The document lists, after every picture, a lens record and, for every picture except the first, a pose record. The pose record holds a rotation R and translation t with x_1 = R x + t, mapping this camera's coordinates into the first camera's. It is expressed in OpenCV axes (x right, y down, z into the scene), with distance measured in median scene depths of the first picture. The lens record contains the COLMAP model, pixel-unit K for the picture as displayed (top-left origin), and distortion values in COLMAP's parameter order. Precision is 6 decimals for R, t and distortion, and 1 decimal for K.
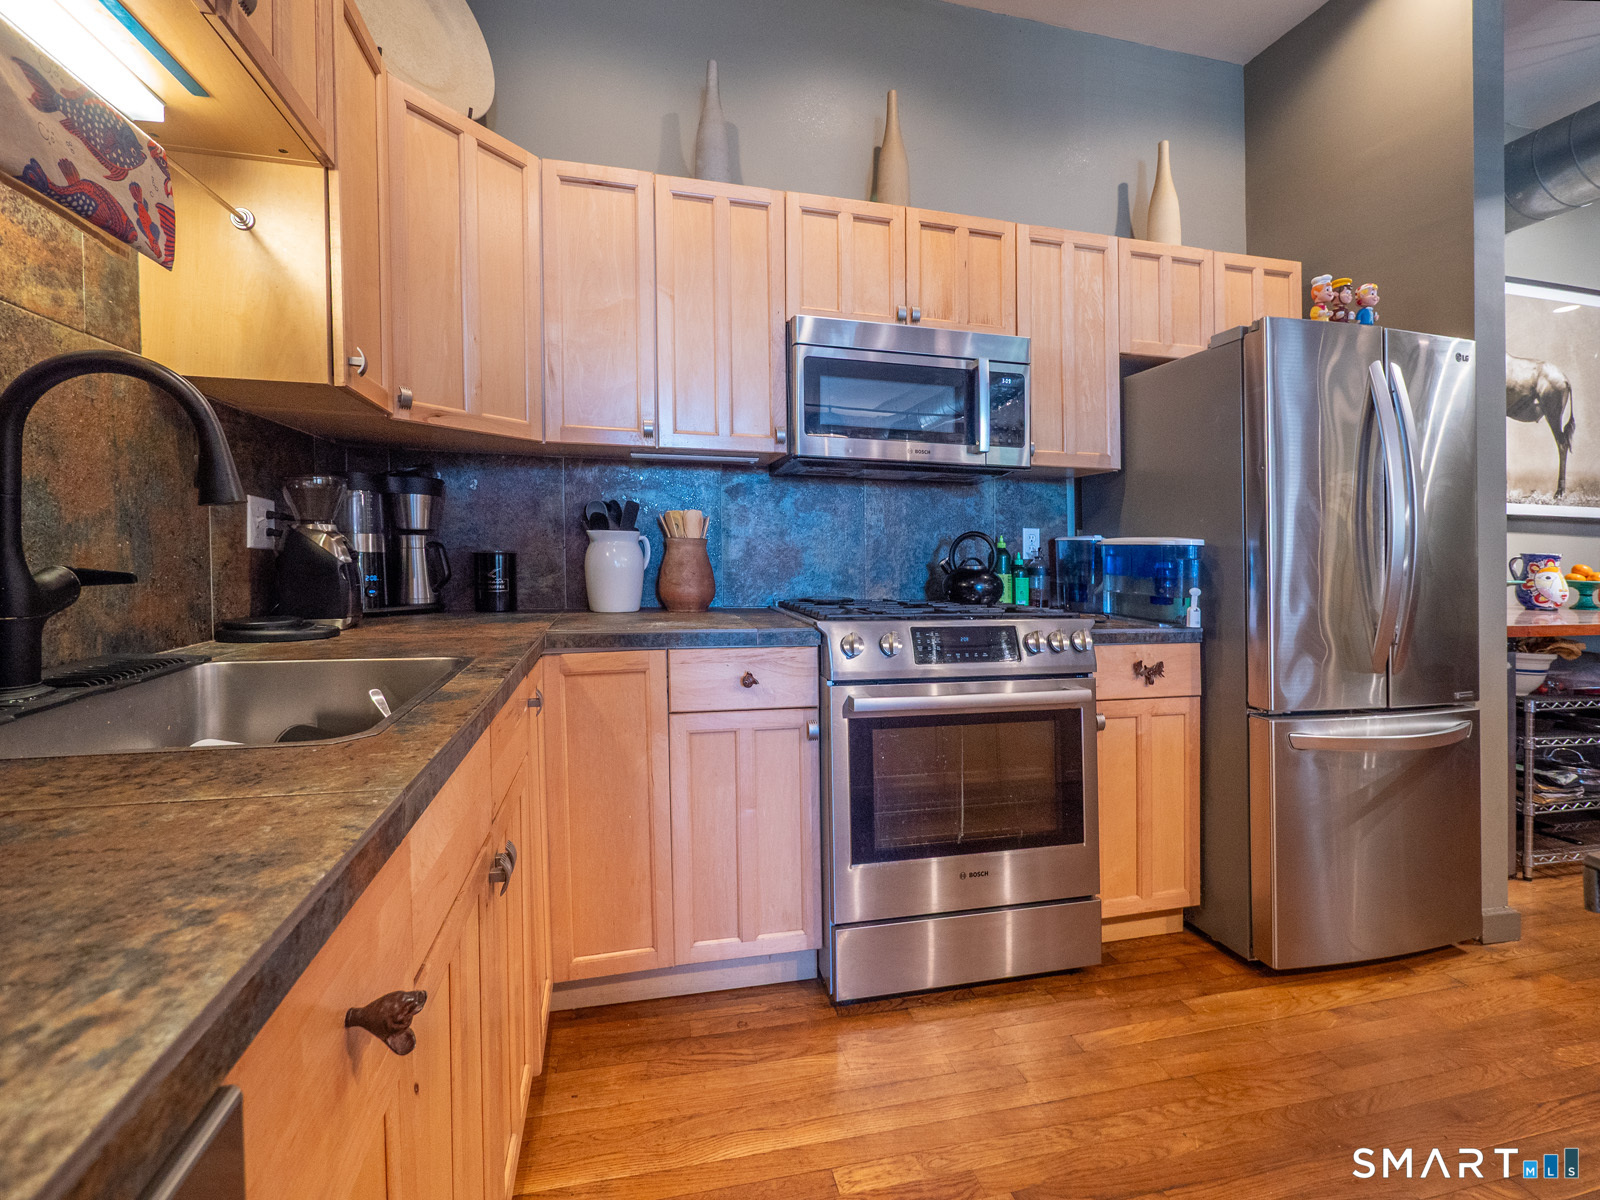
lens RADIAL K [[736.6, 0, 800.1], [0, 736.6, 550.8], [0, 0, 1]] dist [0.014549, -0.000030]
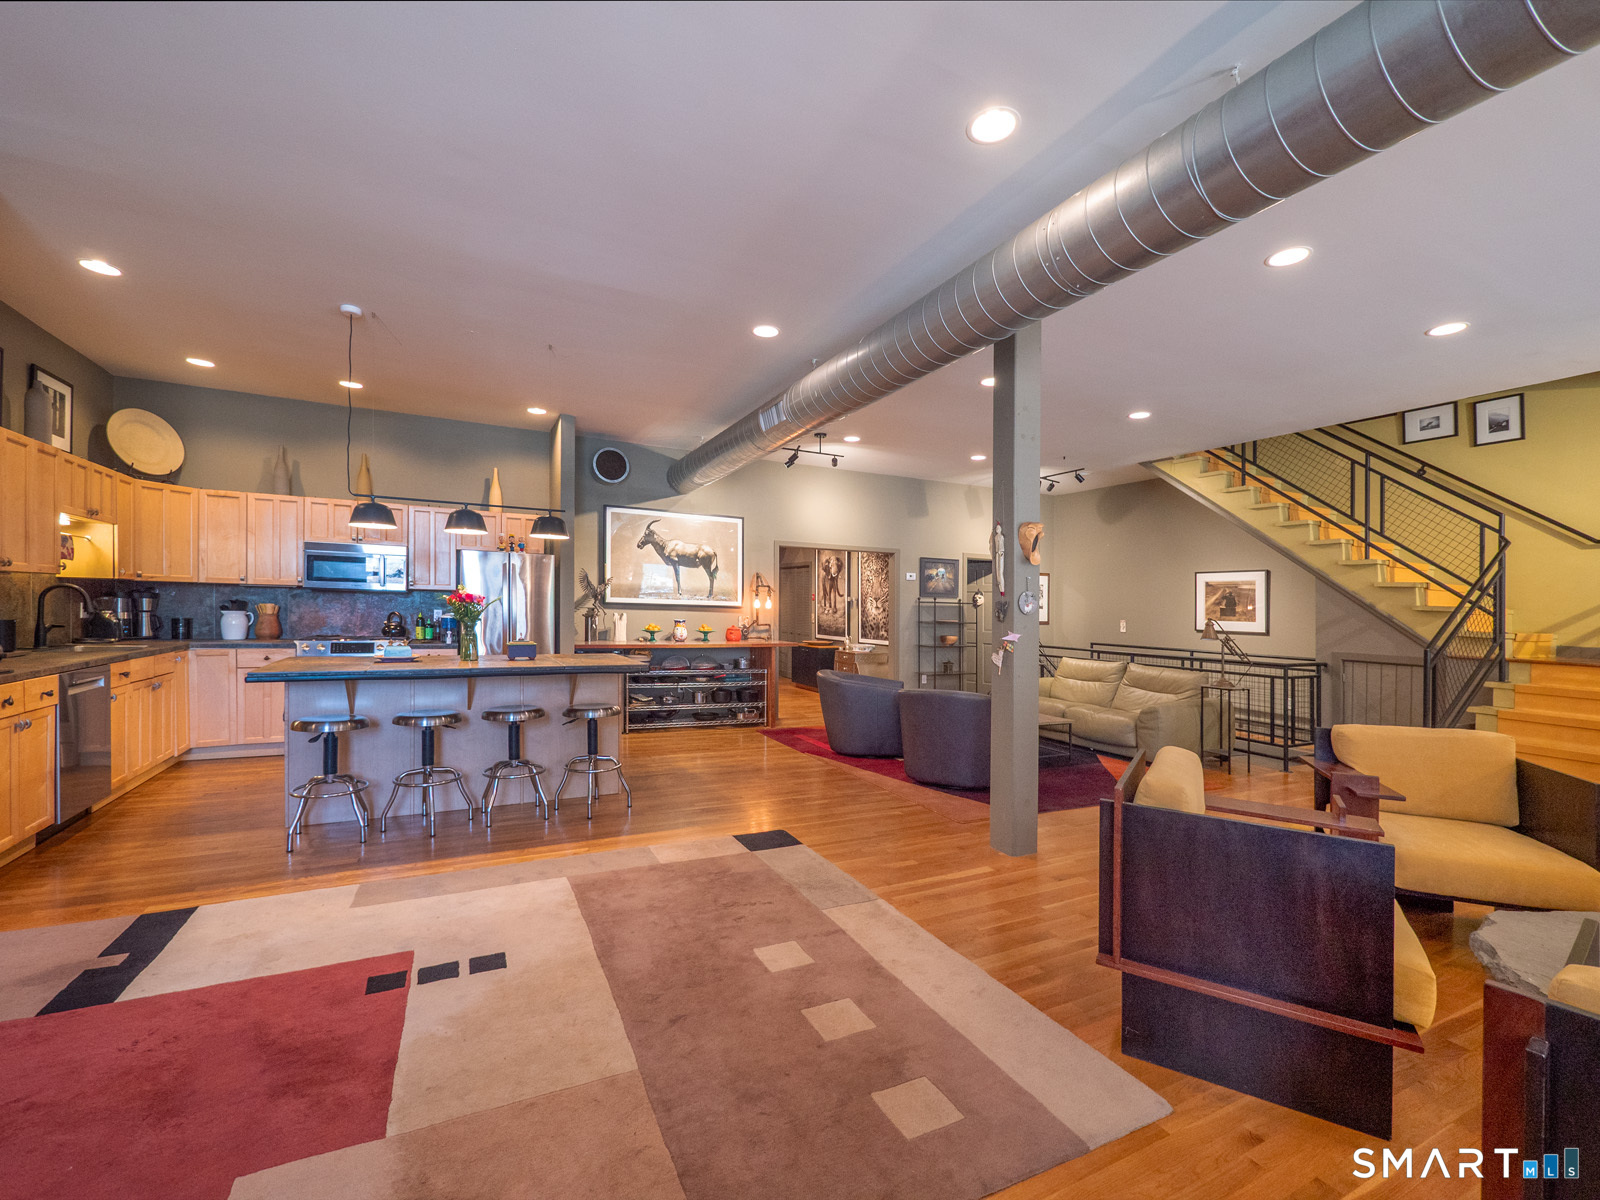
lens RADIAL K [[697.2, 0, 800.0], [0, 697.2, 600.0], [0, 0, 1]] dist [0.052901, -0.000053]
pose [[0.975504, 0.014908, 0.219475, 1.335860], [-0.012801, 0.999857, -0.011016, -0.070183], [-0.219608, 0.007937, 0.975556, -2.306987]]
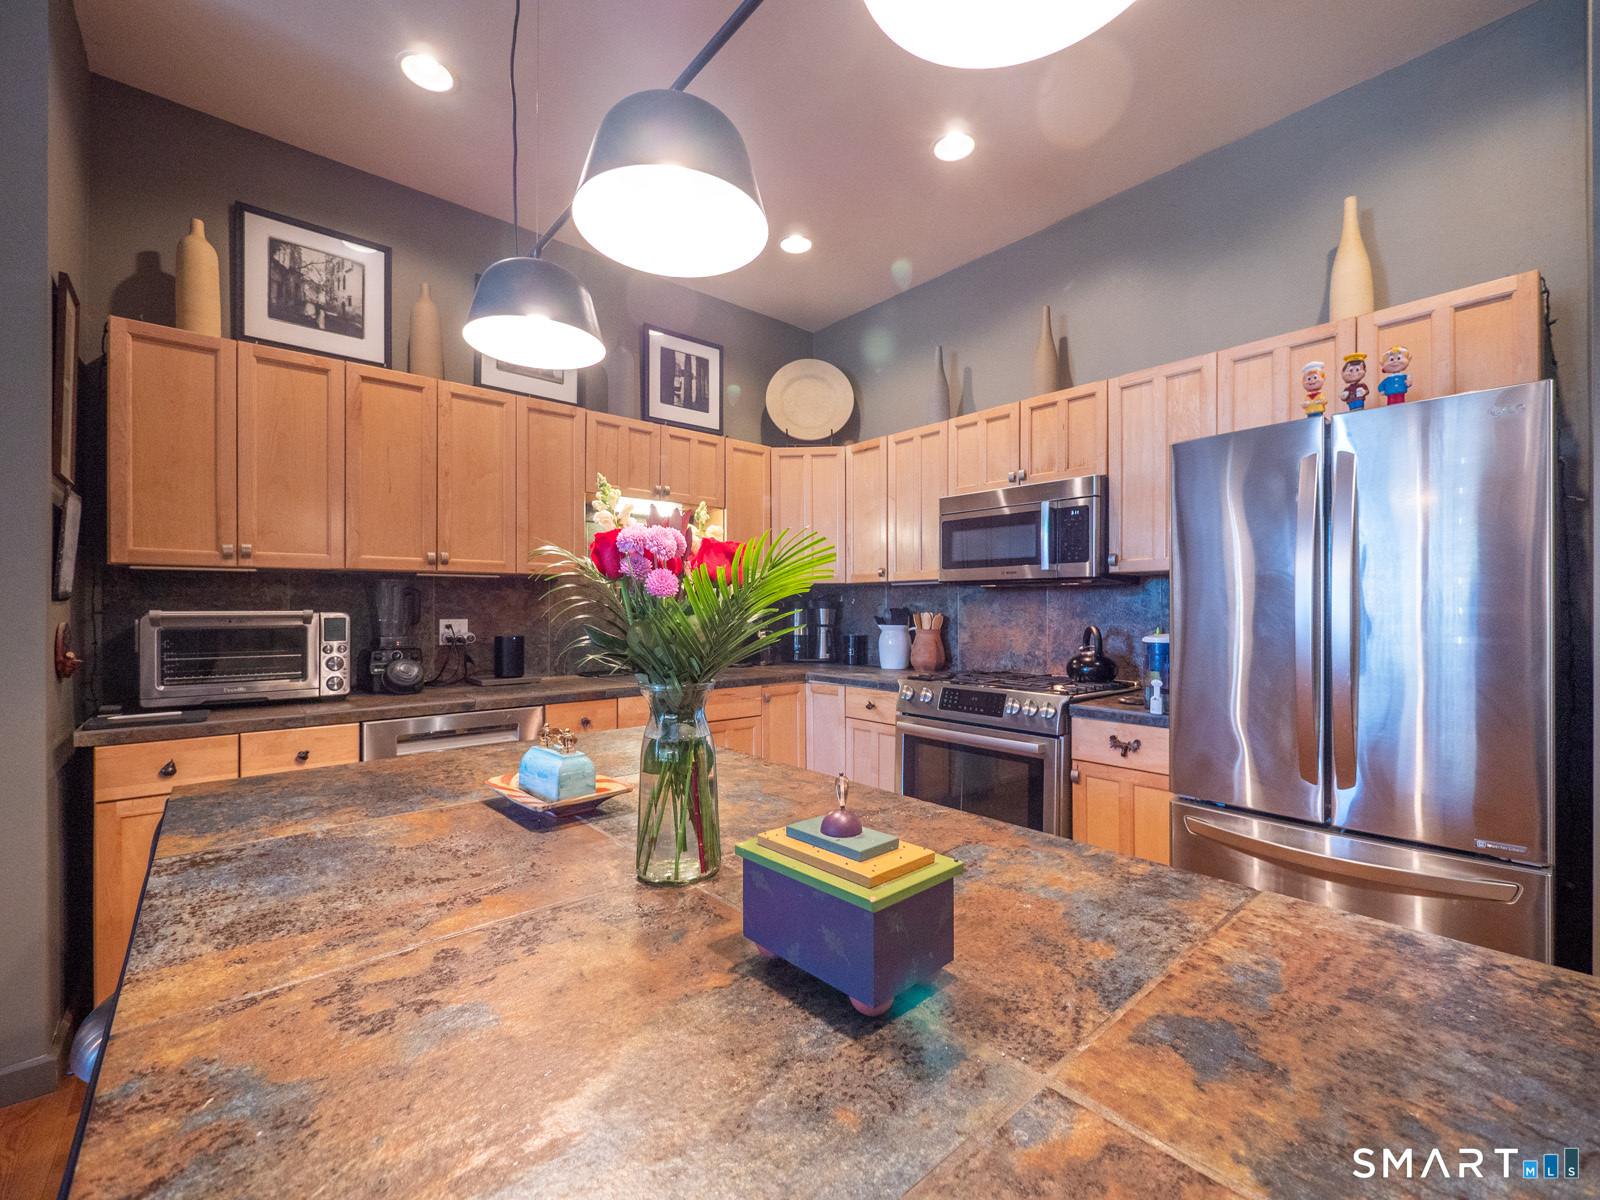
lens RADIAL K [[697.2, 0, 800.0], [0, 697.2, 600.0], [0, 0, 1]] dist [0.052901, -0.000053]
pose [[0.446215, -0.025108, -0.894573, 1.269038], [0.003029, 0.999643, -0.026546, -0.045764], [0.894921, 0.009136, 0.446132, 0.011134]]
